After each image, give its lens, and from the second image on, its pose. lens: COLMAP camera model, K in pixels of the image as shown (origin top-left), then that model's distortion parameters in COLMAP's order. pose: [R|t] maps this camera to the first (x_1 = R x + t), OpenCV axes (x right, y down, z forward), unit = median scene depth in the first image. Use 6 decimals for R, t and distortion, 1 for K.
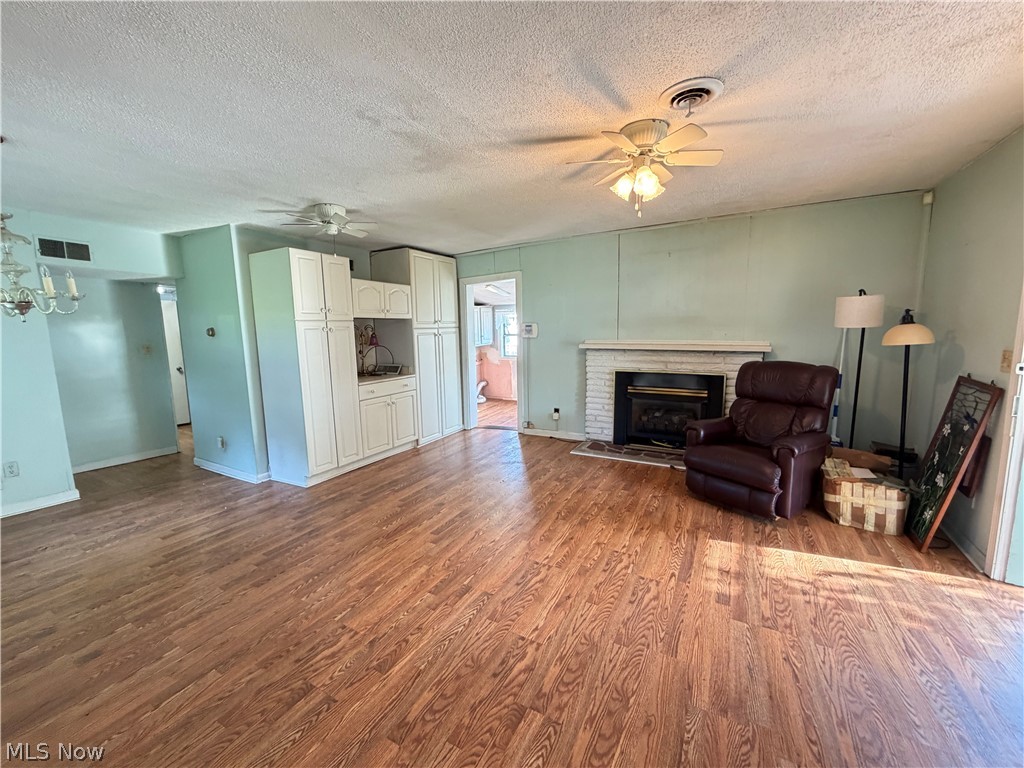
lens RADIAL K [[407.1, 0, 512.6], [0, 407.1, 380.6], [0, 0, 1]] dist [-0.001907, 0.000449]
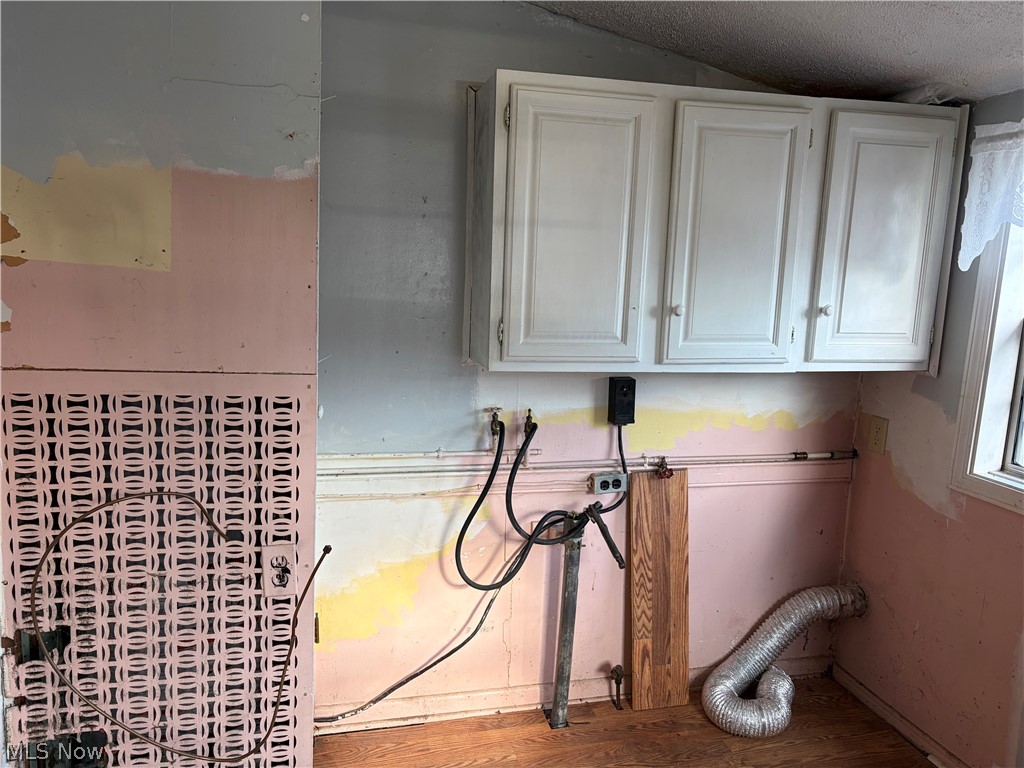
lens RADIAL K [[780.1, 0, 510.8], [0, 780.1, 381.4], [0, 0, 1]] dist [0.006778, 0.019565]
pose [[0.678510, 0.160393, -0.716867, 0.099357], [-0.160928, 0.984622, 0.067984, -0.154108], [0.716747, 0.069236, 0.693887, 1.325188]]
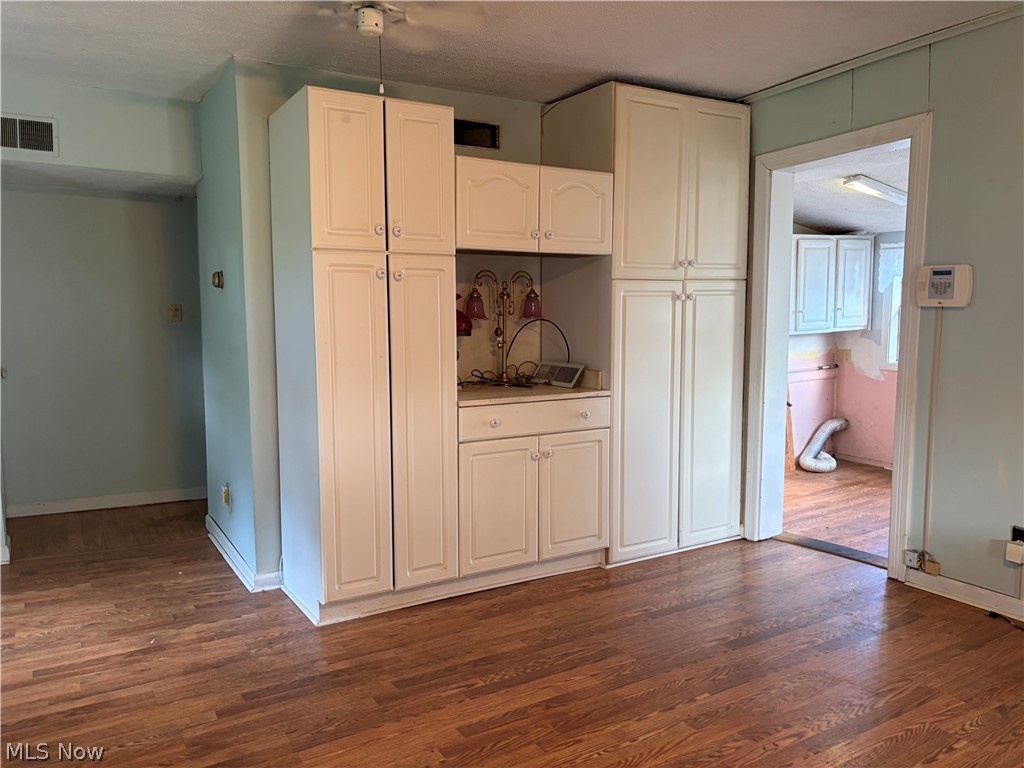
lens RADIAL K [[780.1, 0, 511.6], [0, 780.1, 383.8], [0, 0, 1]] dist [0.006778, 0.019565]
pose [[0.863432, 0.069166, -0.499702, 0.071229], [-0.078946, 0.996878, 0.001573, -0.016804], [0.498250, 0.038091, 0.866196, 0.293463]]
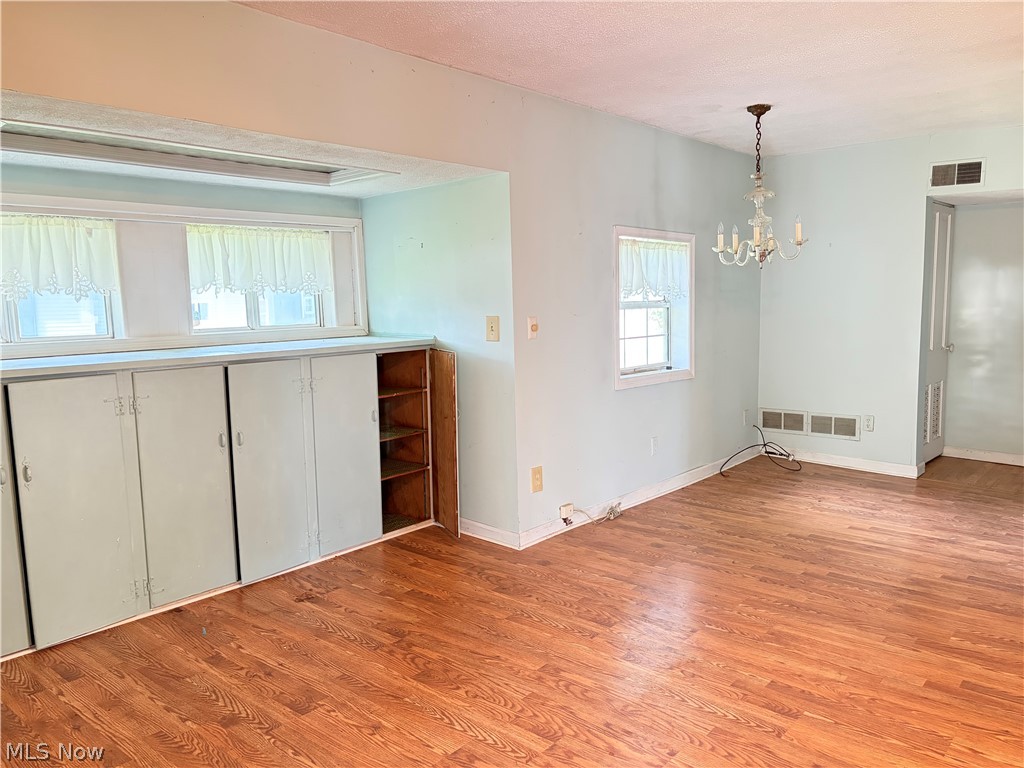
lens RADIAL K [[780.1, 0, 511.4], [0, 780.1, 384.5], [0, 0, 1]] dist [0.006778, 0.019565]
pose [[-0.211153, 0.125056, -0.969420, 0.488661], [-0.104326, 0.983233, 0.149561, -0.038707], [0.971870, 0.132716, -0.194566, 0.373544]]
